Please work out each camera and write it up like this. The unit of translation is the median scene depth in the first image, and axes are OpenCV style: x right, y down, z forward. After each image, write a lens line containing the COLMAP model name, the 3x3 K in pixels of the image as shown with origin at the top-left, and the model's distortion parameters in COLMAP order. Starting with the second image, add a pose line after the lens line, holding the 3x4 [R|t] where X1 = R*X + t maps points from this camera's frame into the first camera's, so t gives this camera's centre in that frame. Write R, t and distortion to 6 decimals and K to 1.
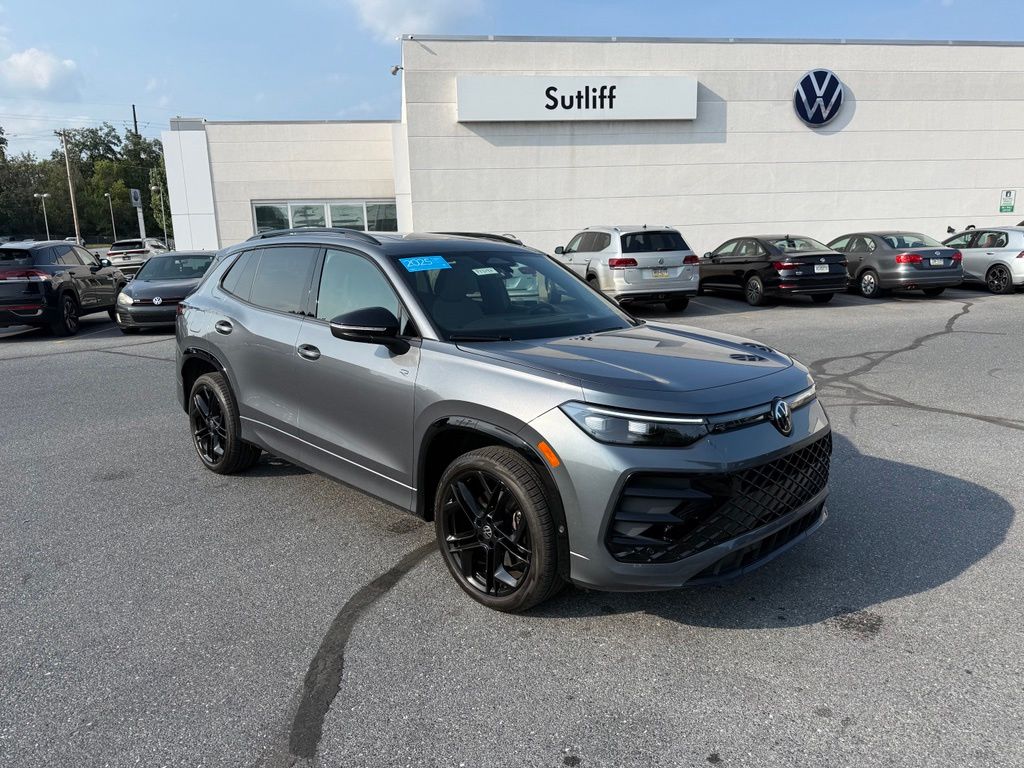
lens RADIAL K [[729.3, 0, 513.6], [0, 729.3, 396.7], [0, 0, 1]] dist [0.022360, -0.029913]
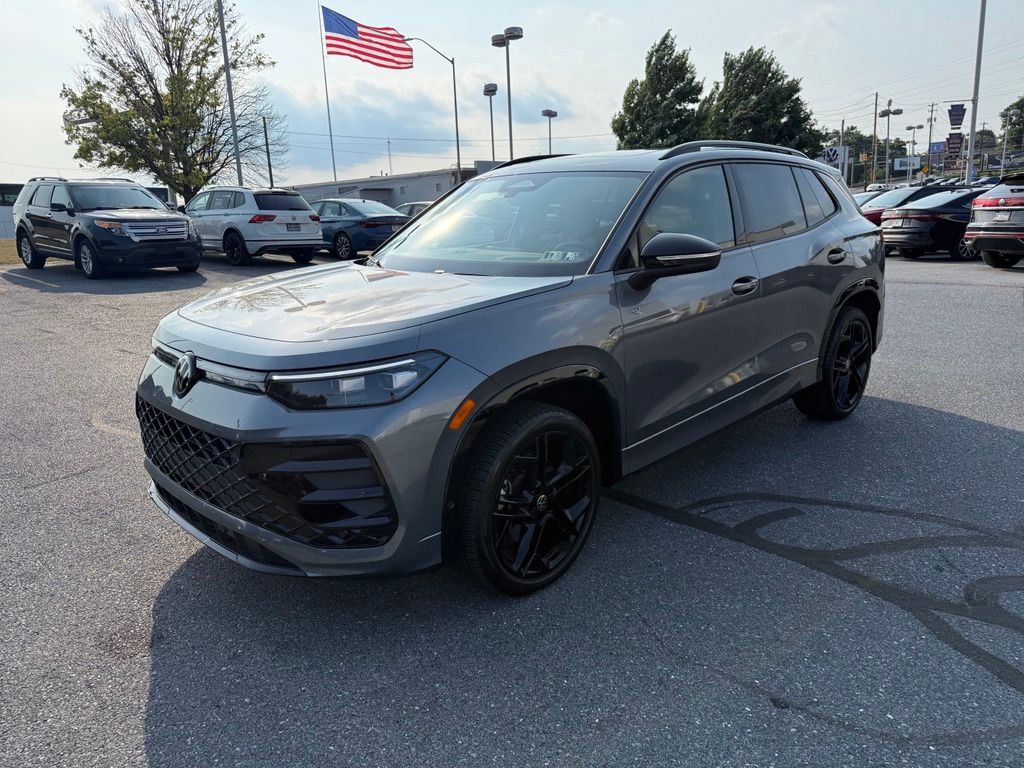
lens RADIAL K [[729.3, 0, 502.9], [0, 729.3, 385.9], [0, 0, 1]] dist [0.022360, -0.029913]
pose [[-0.026656, 0.254319, -0.966753, 0.209021], [-0.171982, 0.951510, 0.255051, -0.042280], [0.984739, 0.173062, 0.018375, 0.240096]]
